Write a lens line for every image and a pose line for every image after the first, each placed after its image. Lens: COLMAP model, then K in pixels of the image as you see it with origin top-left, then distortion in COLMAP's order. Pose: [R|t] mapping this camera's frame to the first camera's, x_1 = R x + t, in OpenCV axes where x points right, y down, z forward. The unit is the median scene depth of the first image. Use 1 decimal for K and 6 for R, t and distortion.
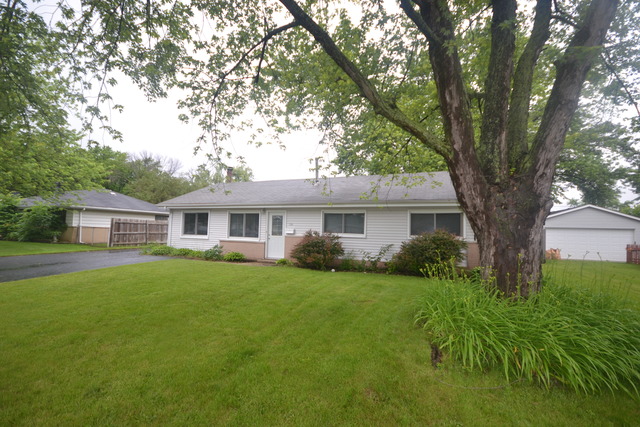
lens RADIAL K [[285.4, 0, 317.8], [0, 285.4, 214.8], [0, 0, 1]] dist [0.001029, -0.002358]
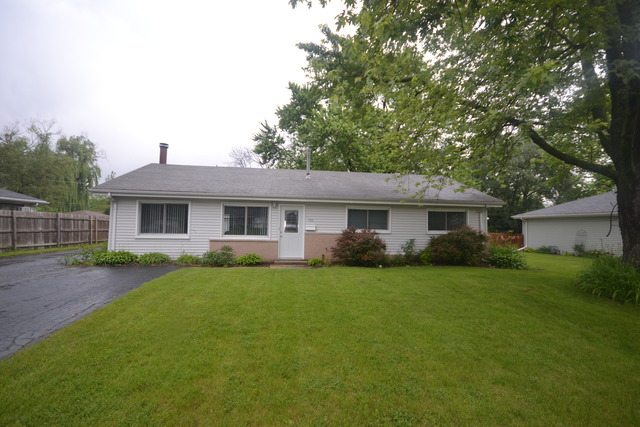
lens RADIAL K [[285.4, 0, 317.0], [0, 285.4, 212.9], [0, 0, 1]] dist [0.001029, -0.002358]
pose [[0.863861, 0.014078, 0.503533, -0.508705], [-0.024670, 0.999592, 0.014377, -0.003192], [-0.503126, -0.024841, 0.863856, 0.190091]]
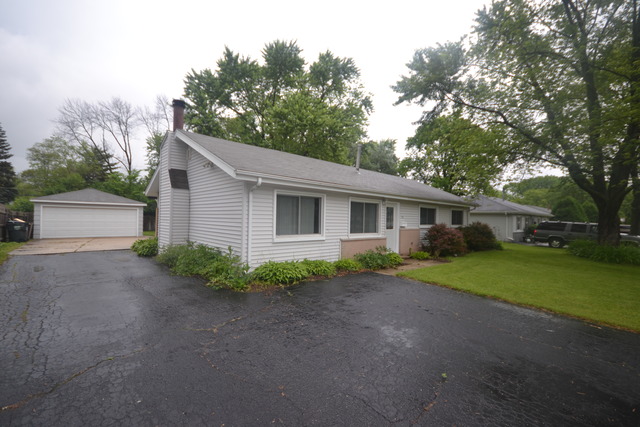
lens RADIAL K [[285.4, 0, 320.5], [0, 285.4, 215.2], [0, 0, 1]] dist [0.001029, -0.002358]
pose [[0.424421, -0.016597, 0.905313, -1.027777], [-0.085104, 0.994675, 0.058133, -0.005716], [-0.901456, -0.101719, 0.420749, 0.799155]]
